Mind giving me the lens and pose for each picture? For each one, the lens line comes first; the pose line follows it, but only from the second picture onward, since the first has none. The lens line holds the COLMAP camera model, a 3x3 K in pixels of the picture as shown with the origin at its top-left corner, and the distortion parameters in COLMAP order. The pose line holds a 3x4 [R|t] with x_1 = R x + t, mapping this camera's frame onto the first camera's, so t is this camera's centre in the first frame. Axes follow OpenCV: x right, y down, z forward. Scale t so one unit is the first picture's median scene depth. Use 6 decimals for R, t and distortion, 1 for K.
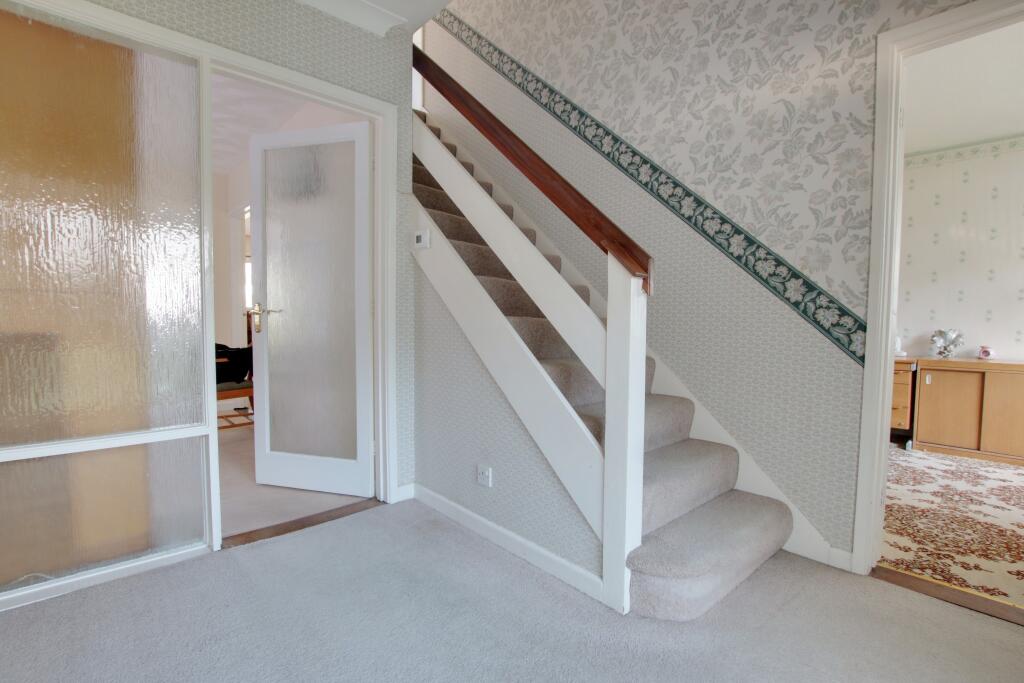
lens RADIAL K [[479.0, 0, 515.8], [0, 479.0, 348.0], [0, 0, 1]] dist [-0.018898, 0.001061]
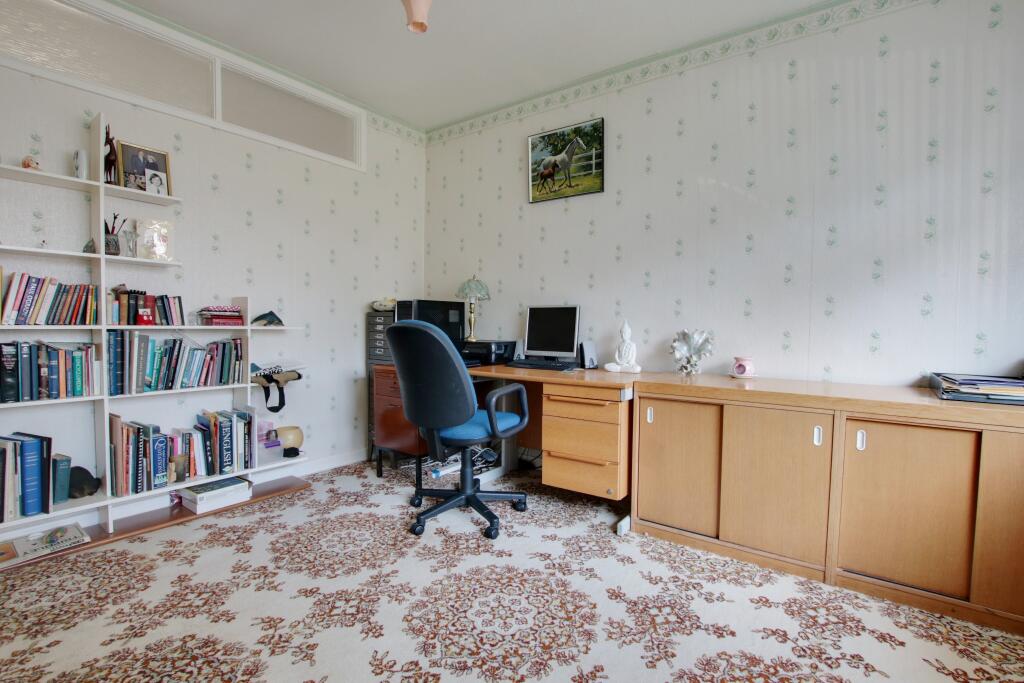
lens RADIAL K [[479.0, 0, 515.8], [0, 479.0, 348.0], [0, 0, 1]] dist [-0.018898, 0.001061]
pose [[0.982588, -0.007209, 0.185656, 0.578896], [0.008604, 0.999940, -0.006708, -0.013840], [-0.185596, 0.008189, 0.982592, 0.428631]]
